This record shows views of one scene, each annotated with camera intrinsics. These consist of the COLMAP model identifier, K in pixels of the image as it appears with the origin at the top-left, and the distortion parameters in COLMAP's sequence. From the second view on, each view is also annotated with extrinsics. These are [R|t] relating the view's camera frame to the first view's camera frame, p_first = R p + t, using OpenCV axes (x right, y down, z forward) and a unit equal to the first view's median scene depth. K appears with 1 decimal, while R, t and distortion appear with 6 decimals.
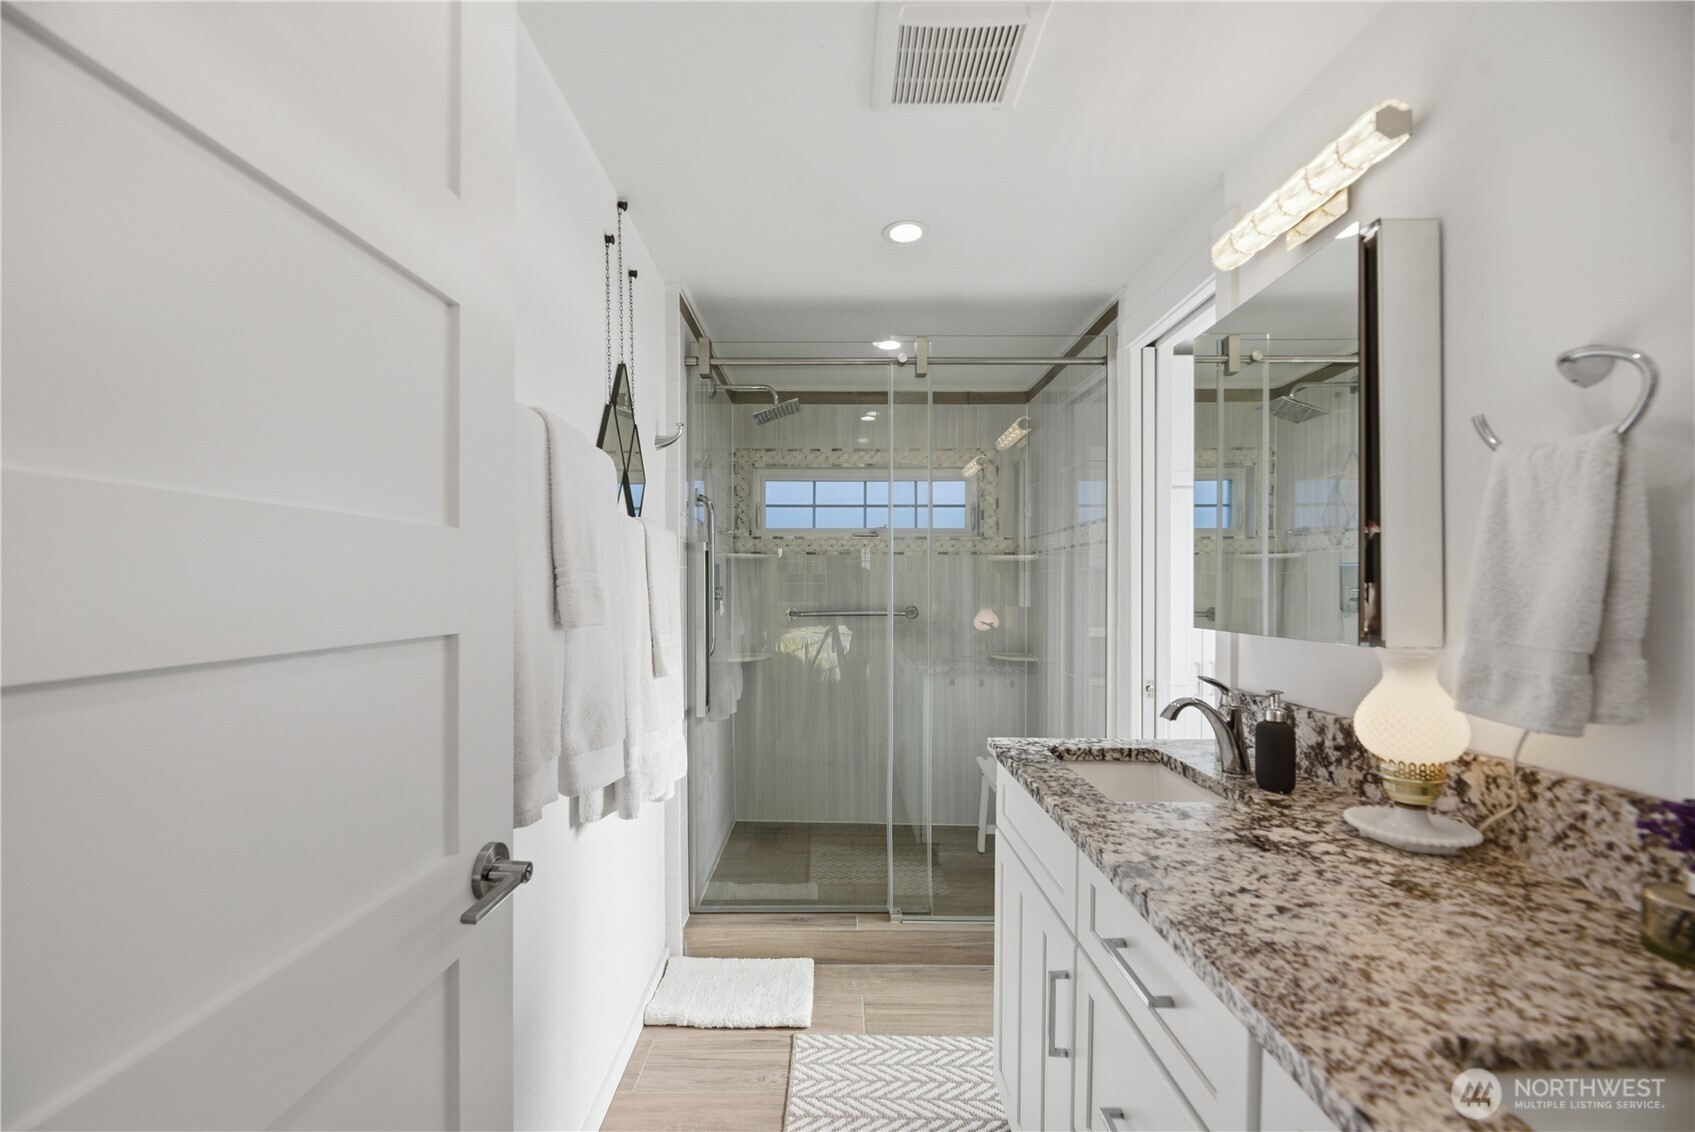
lens RADIAL K [[710.6, 0, 834.5], [0, 710.6, 582.5], [0, 0, 1]] dist [0.002080, -0.005488]
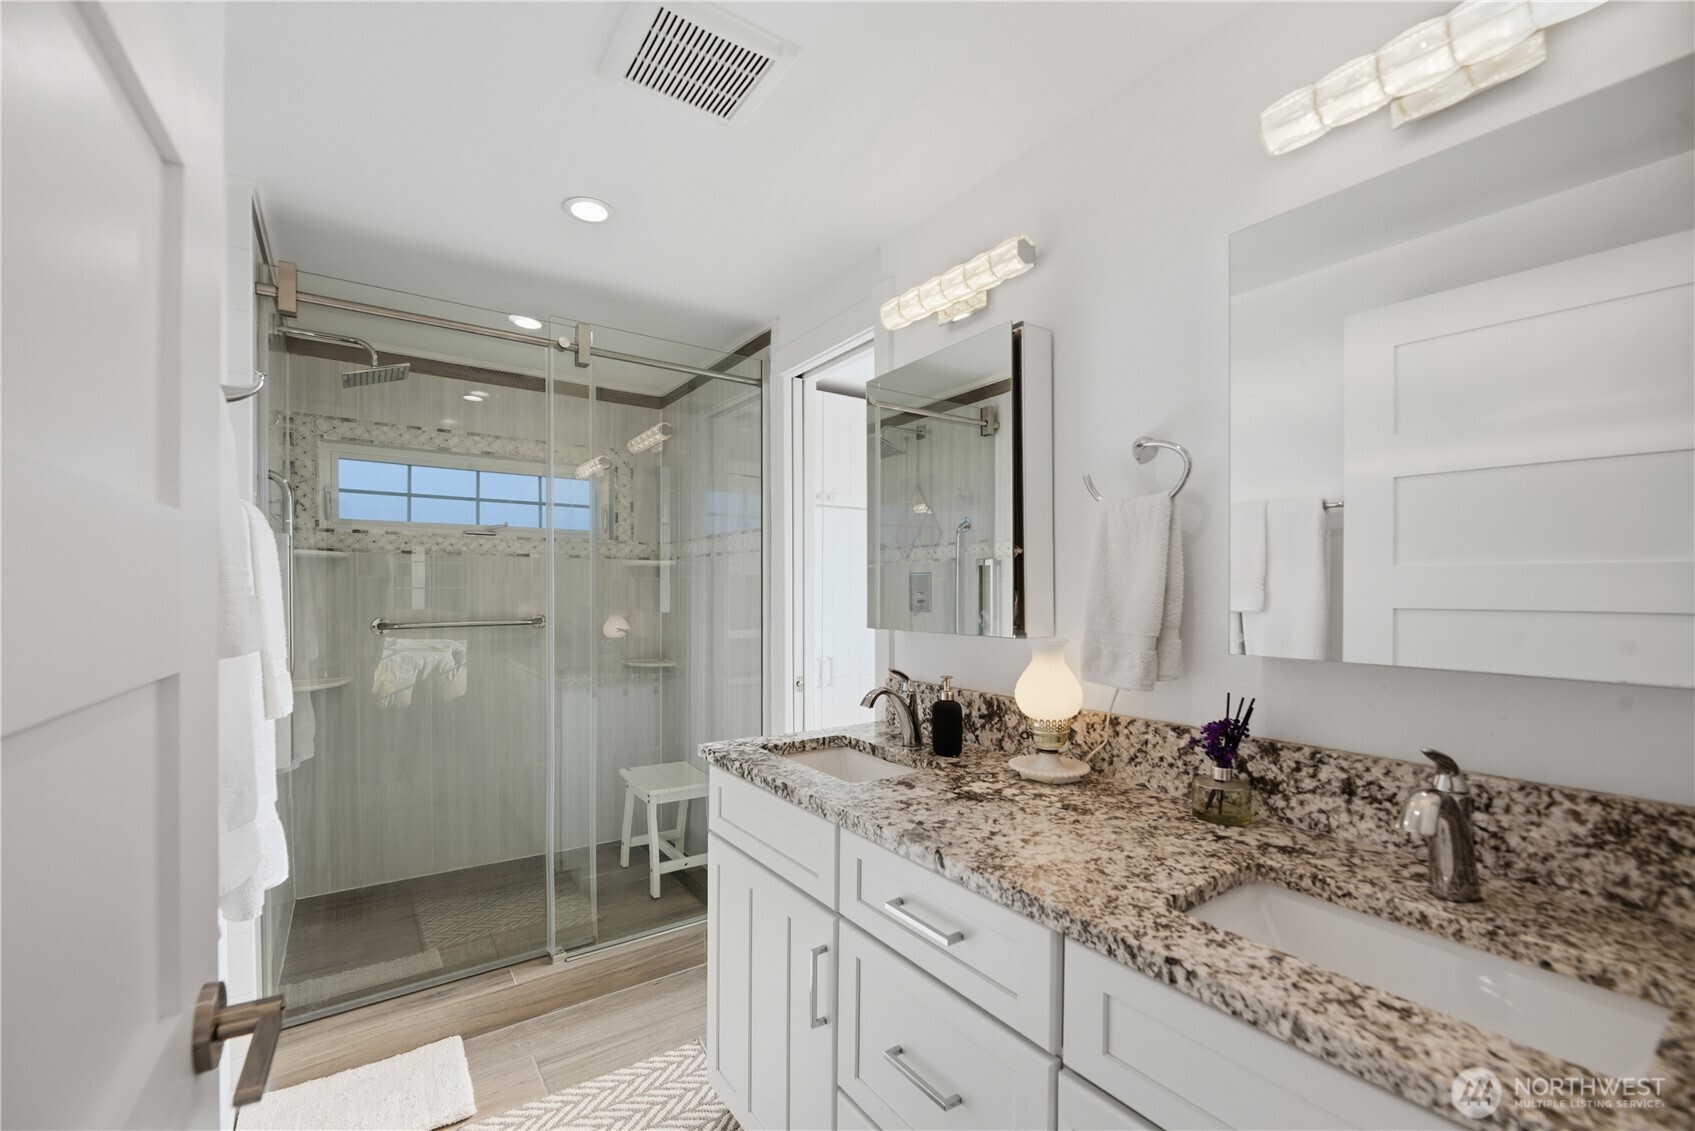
lens RADIAL K [[712.2, 0, 851.6], [0, 712.2, 584.9], [0, 0, 1]] dist [0.000001, -0.000260]
pose [[0.813710, 0.003177, 0.581262, -0.257482], [-0.001904, 0.999994, -0.002800, -0.005178], [-0.581268, 0.001172, 0.813712, 0.075735]]
